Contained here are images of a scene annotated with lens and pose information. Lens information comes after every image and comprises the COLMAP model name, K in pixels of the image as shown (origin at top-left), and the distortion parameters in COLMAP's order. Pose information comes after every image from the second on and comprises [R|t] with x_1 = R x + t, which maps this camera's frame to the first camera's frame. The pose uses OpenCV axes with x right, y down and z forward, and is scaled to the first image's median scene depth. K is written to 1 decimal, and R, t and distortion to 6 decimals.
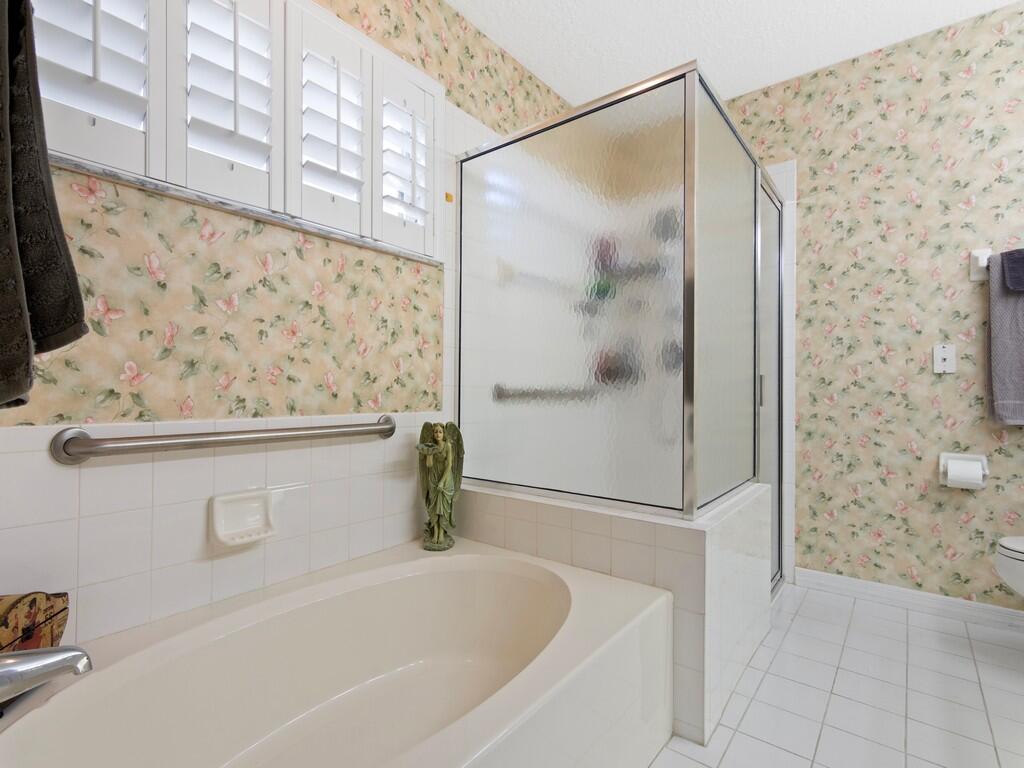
lens RADIAL K [[496.8, 0, 513.5], [0, 496.8, 384.6], [0, 0, 1]] dist [-0.003647, 0.001503]
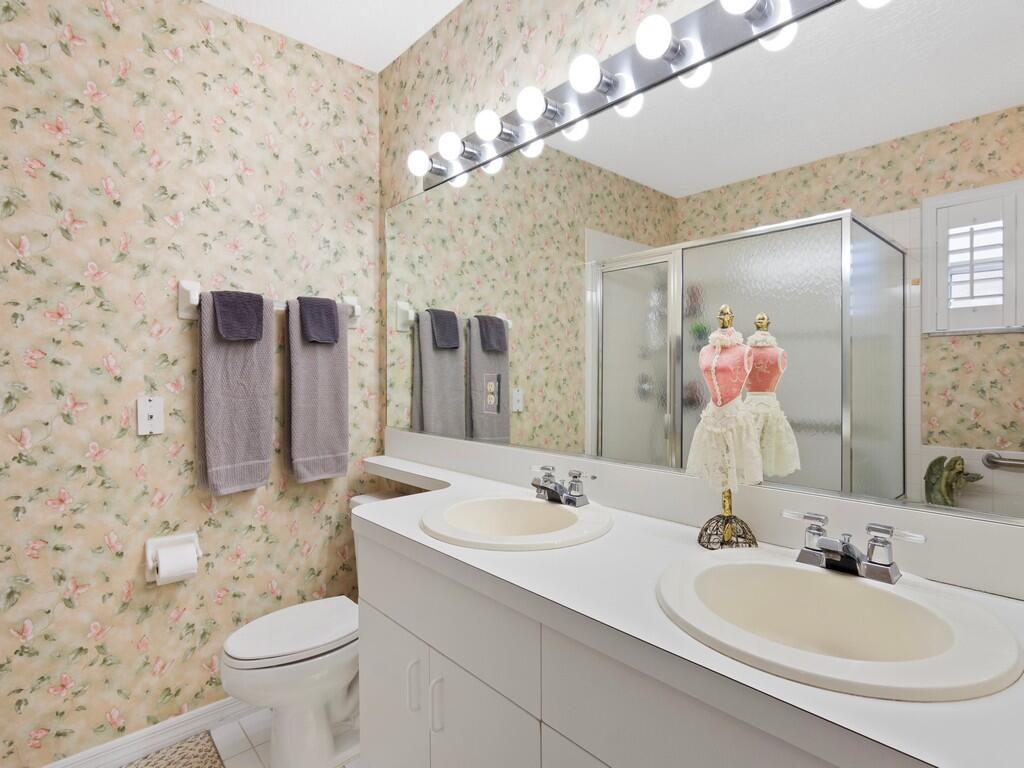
lens RADIAL K [[538.8, 0, 513.2], [0, 538.8, 379.3], [0, 0, 1]] dist [-0.004137, -0.000209]
pose [[0.164988, -0.007534, 0.986267, 0.150830], [-0.000800, 0.999969, 0.007773, -0.116478], [-0.986295, -0.002072, 0.164977, 0.321512]]
